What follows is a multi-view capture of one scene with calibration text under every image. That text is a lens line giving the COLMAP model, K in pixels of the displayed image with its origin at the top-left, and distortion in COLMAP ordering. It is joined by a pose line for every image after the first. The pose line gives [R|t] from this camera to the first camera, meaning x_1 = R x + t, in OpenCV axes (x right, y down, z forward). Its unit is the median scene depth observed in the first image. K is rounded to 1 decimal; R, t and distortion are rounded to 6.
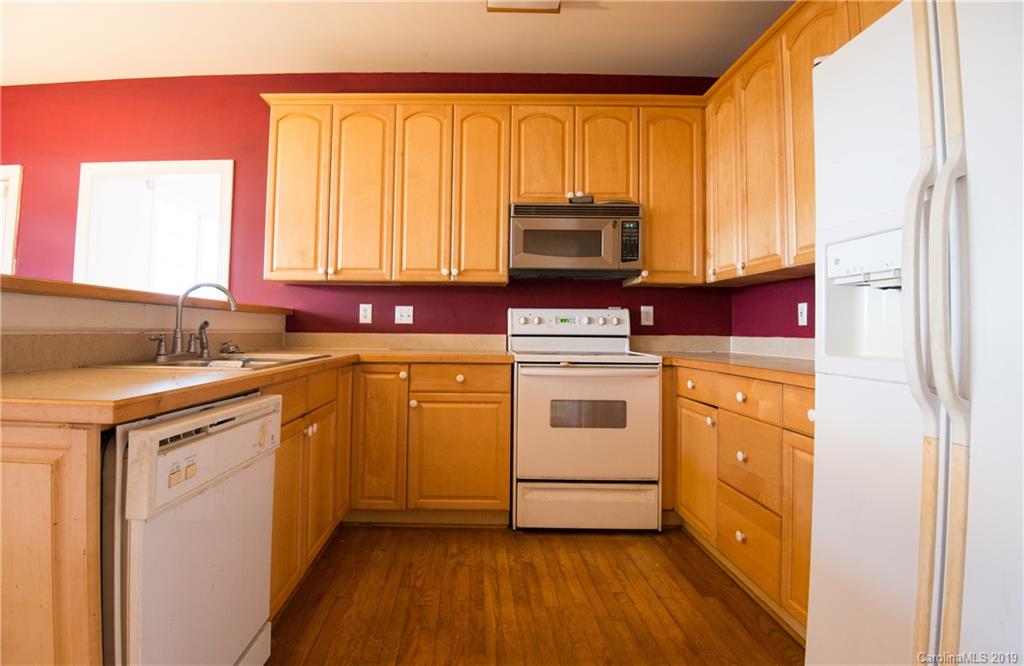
lens RADIAL K [[503.0, 0, 510.8], [0, 503.0, 306.9], [0, 0, 1]] dist [-0.025849, -0.000750]
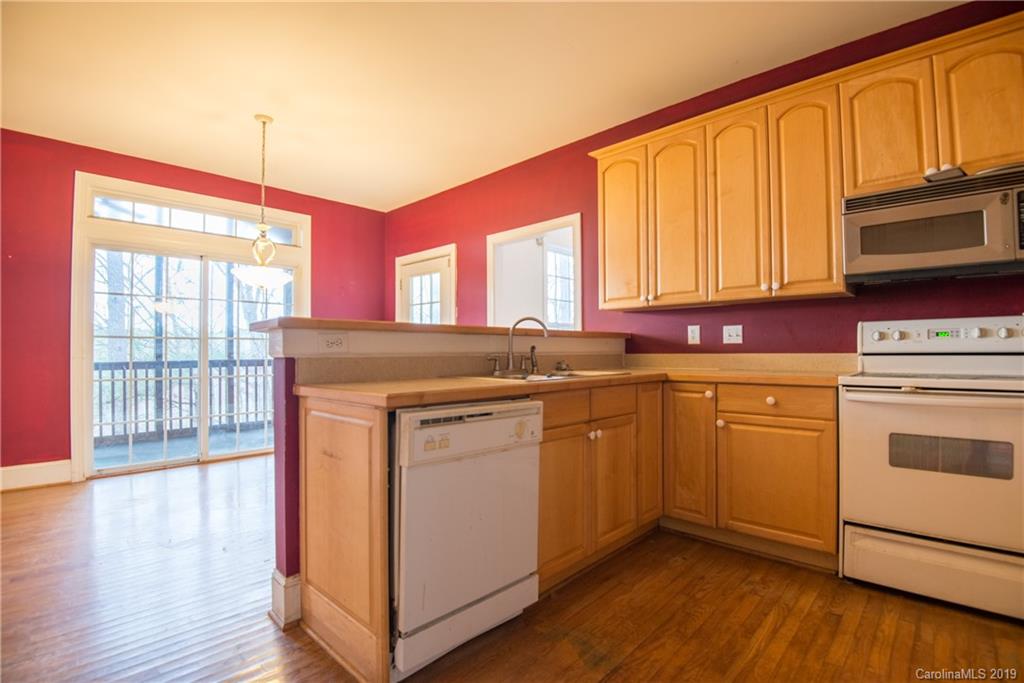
lens RADIAL K [[486.0, 0, 512.0], [0, 486.0, 341.5], [0, 0, 1]] dist [0.000233, -0.024665]
pose [[0.725761, -0.028346, -0.687363, 0.171825], [0.045836, 0.998923, 0.007203, 0.003956], [0.686418, -0.036733, 0.726279, 0.018815]]
